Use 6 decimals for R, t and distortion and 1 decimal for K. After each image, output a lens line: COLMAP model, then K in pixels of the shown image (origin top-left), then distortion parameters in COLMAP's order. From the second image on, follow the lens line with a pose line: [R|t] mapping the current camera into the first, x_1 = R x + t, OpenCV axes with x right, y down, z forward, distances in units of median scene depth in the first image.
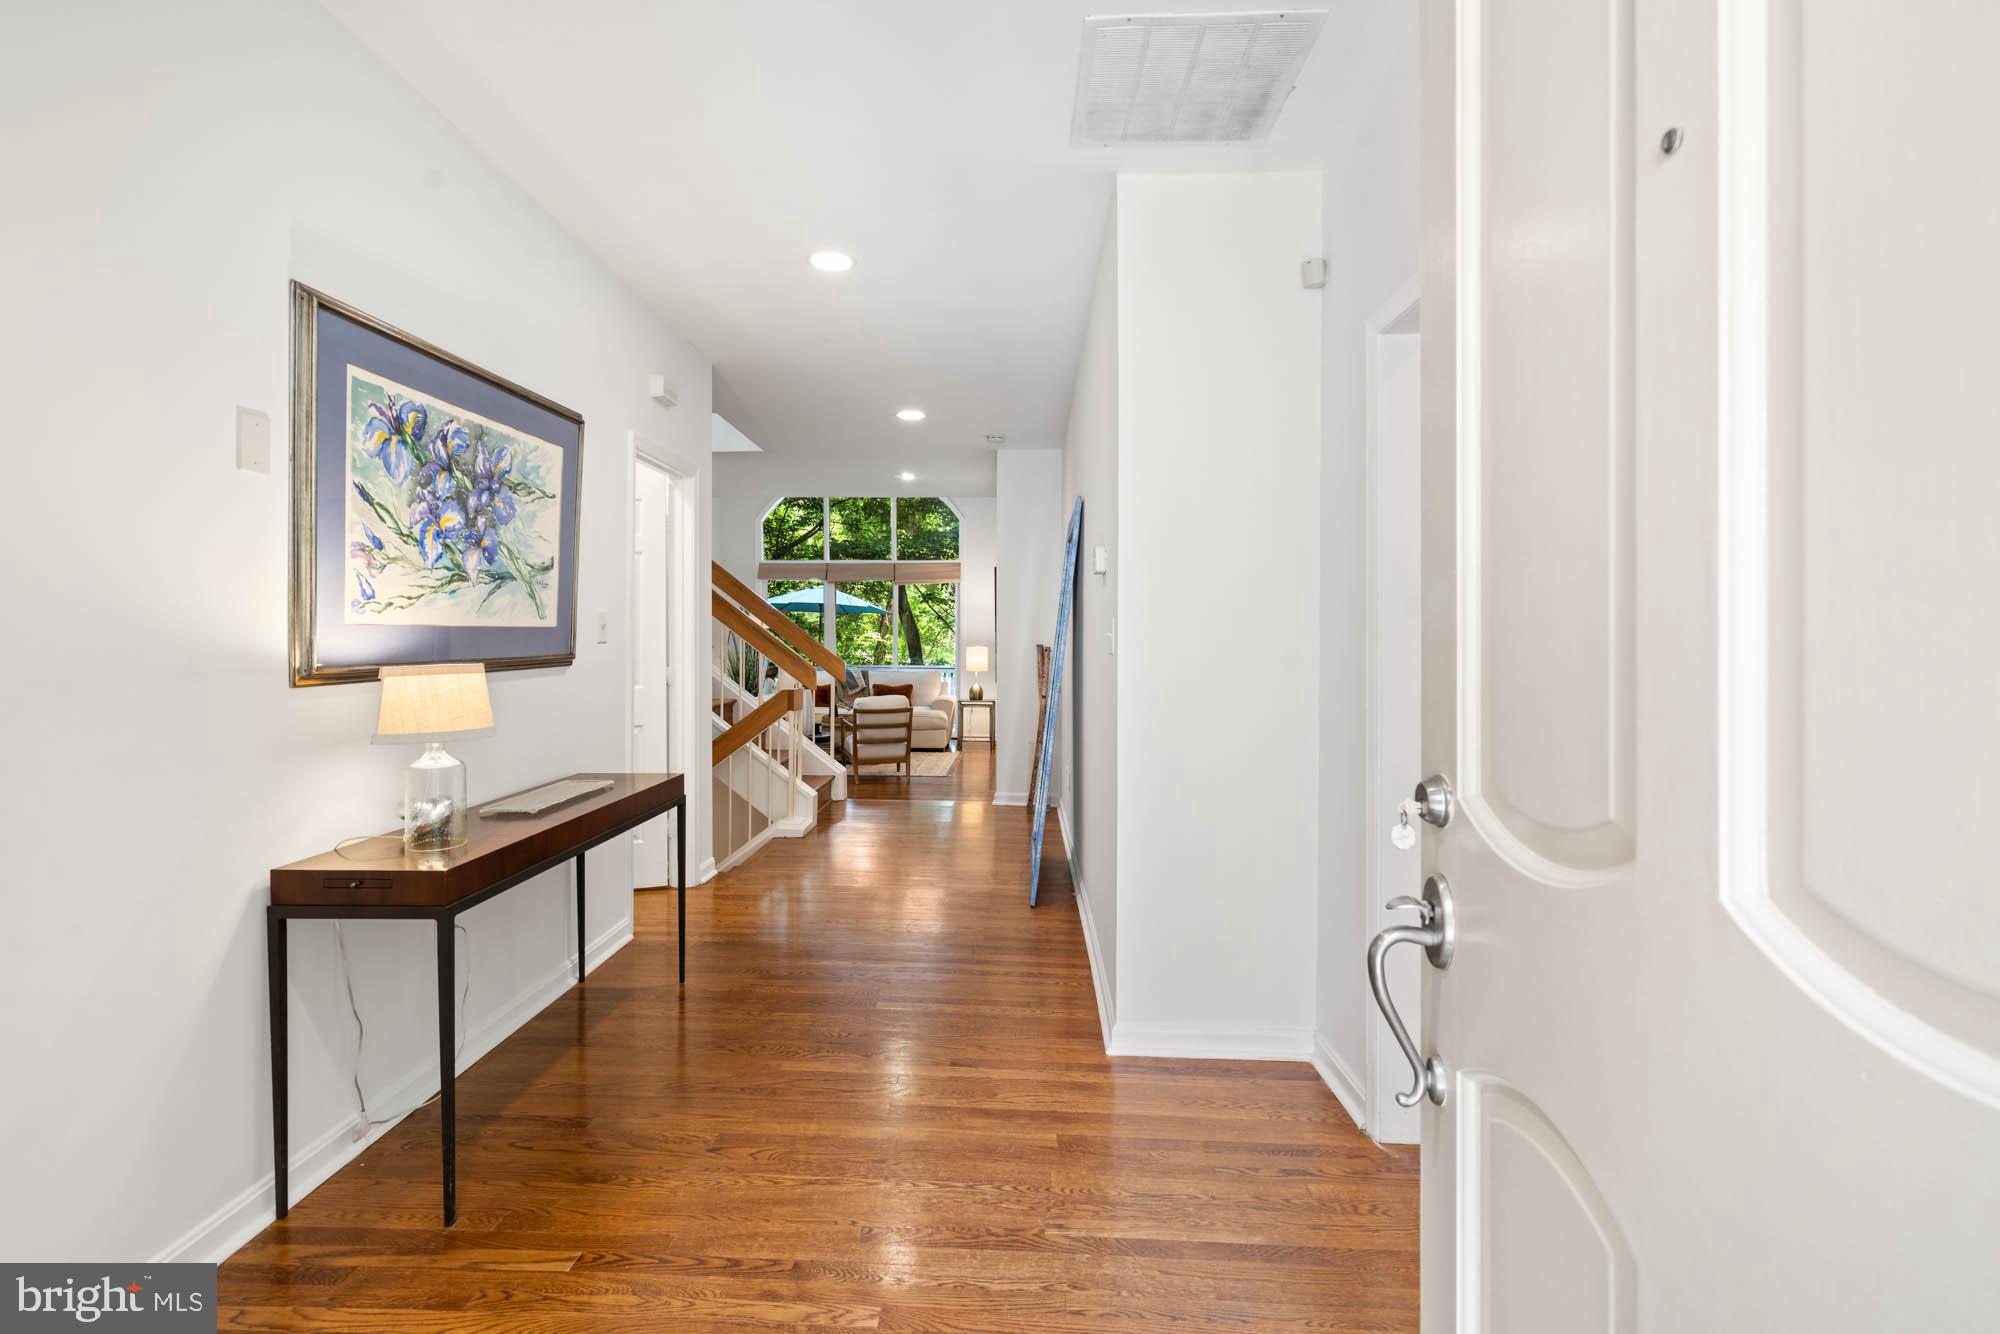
lens RADIAL K [[893.5, 0, 1000.0], [0, 893.5, 667.0], [0, 0, 1]] dist [-0.000741, 0.004034]
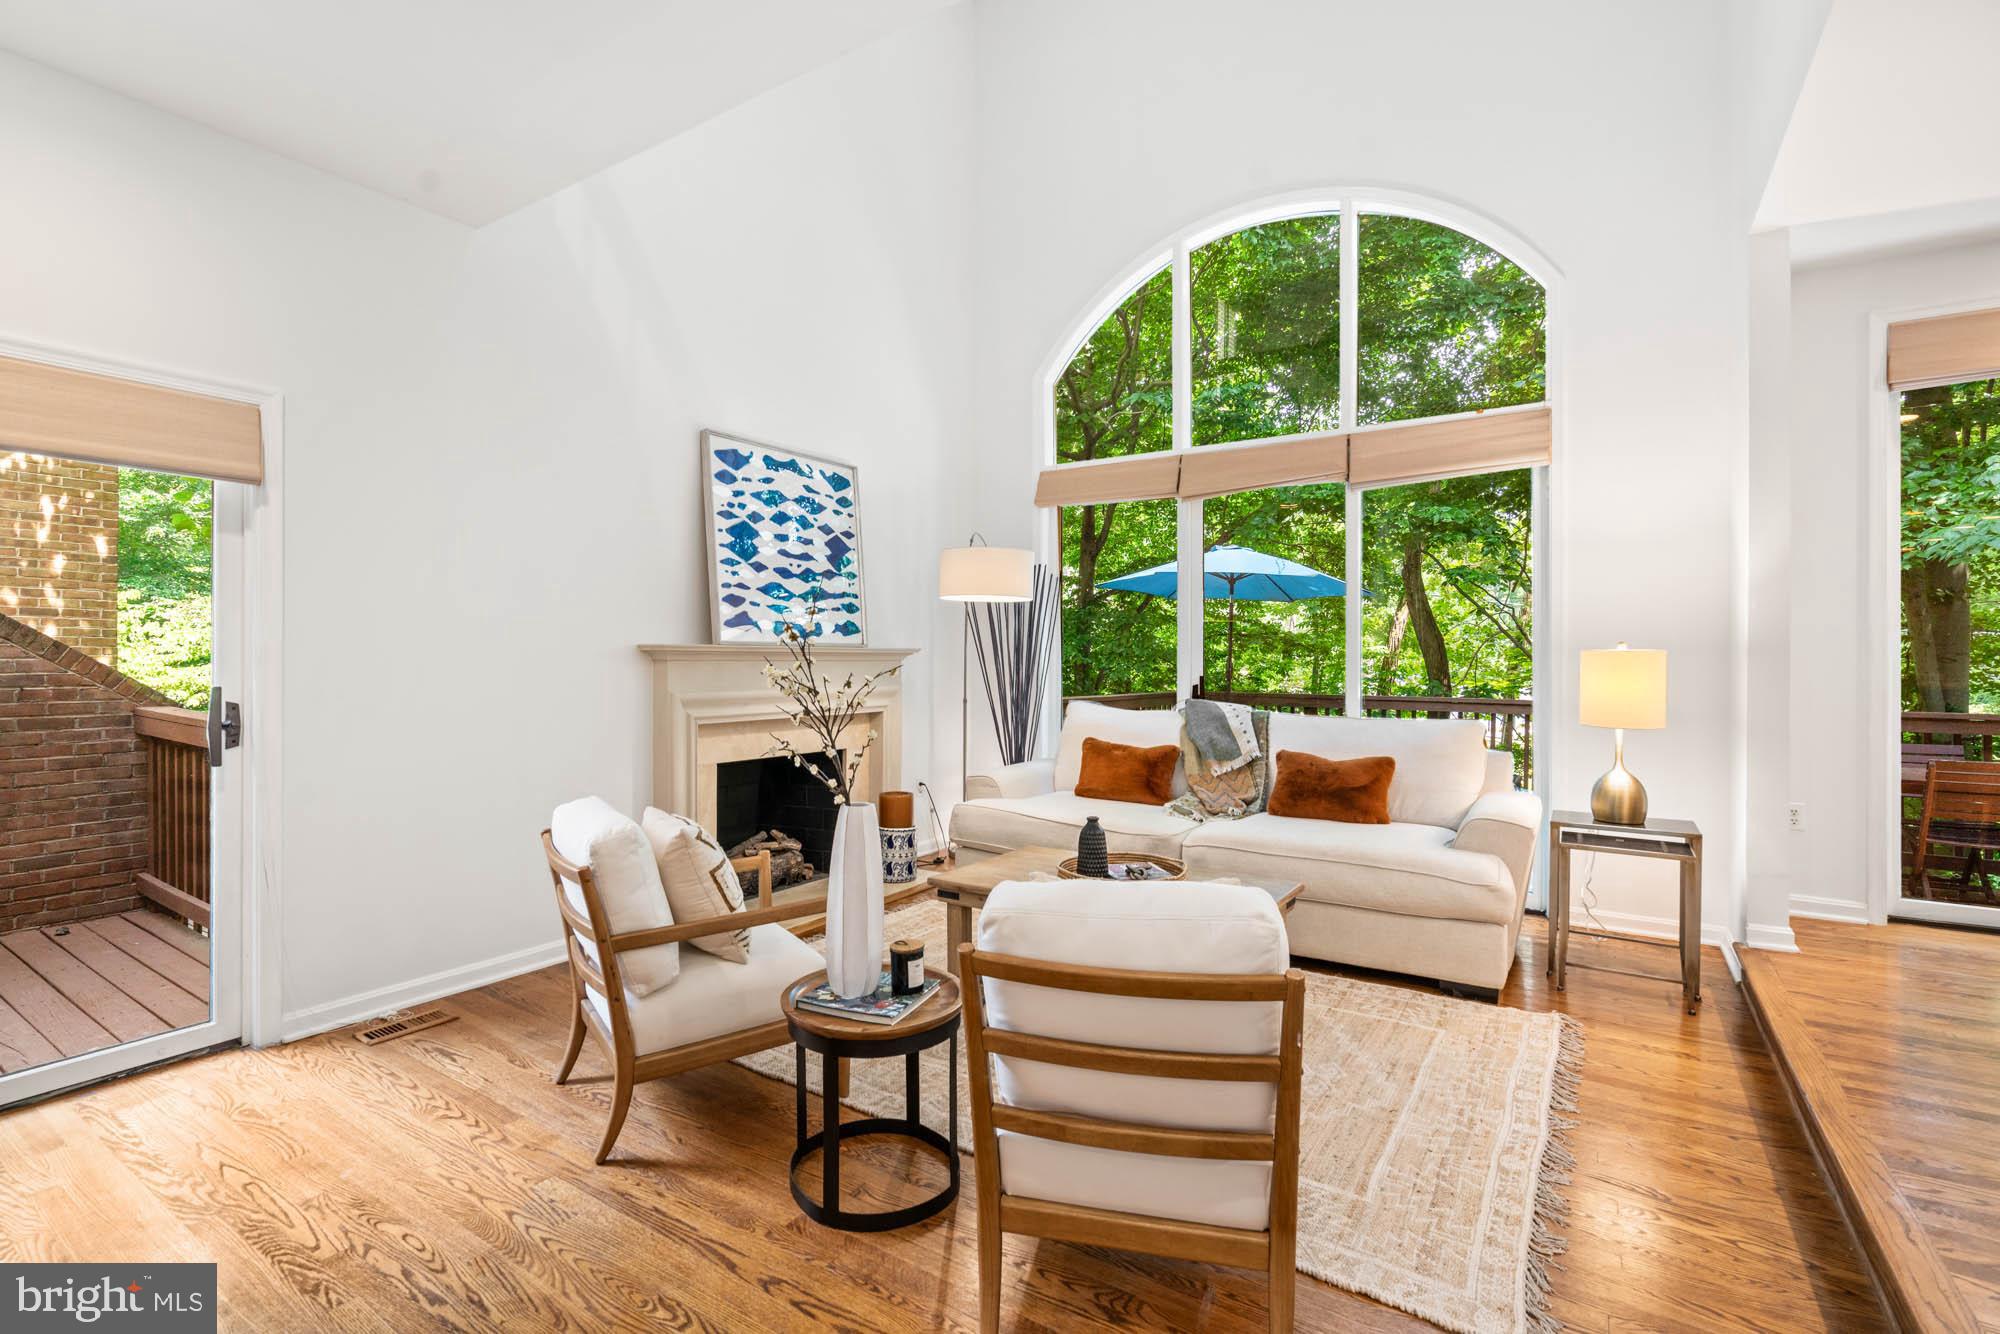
lens RADIAL K [[893.5, 0, 1000.0], [0, 893.5, 667.0], [0, 0, 1]] dist [-0.000741, 0.004034]
pose [[0.846693, -0.001928, -0.532078, -0.042953], [-0.012974, 0.999621, -0.024267, -0.005758], [0.531923, 0.027450, 0.846348, 0.633627]]
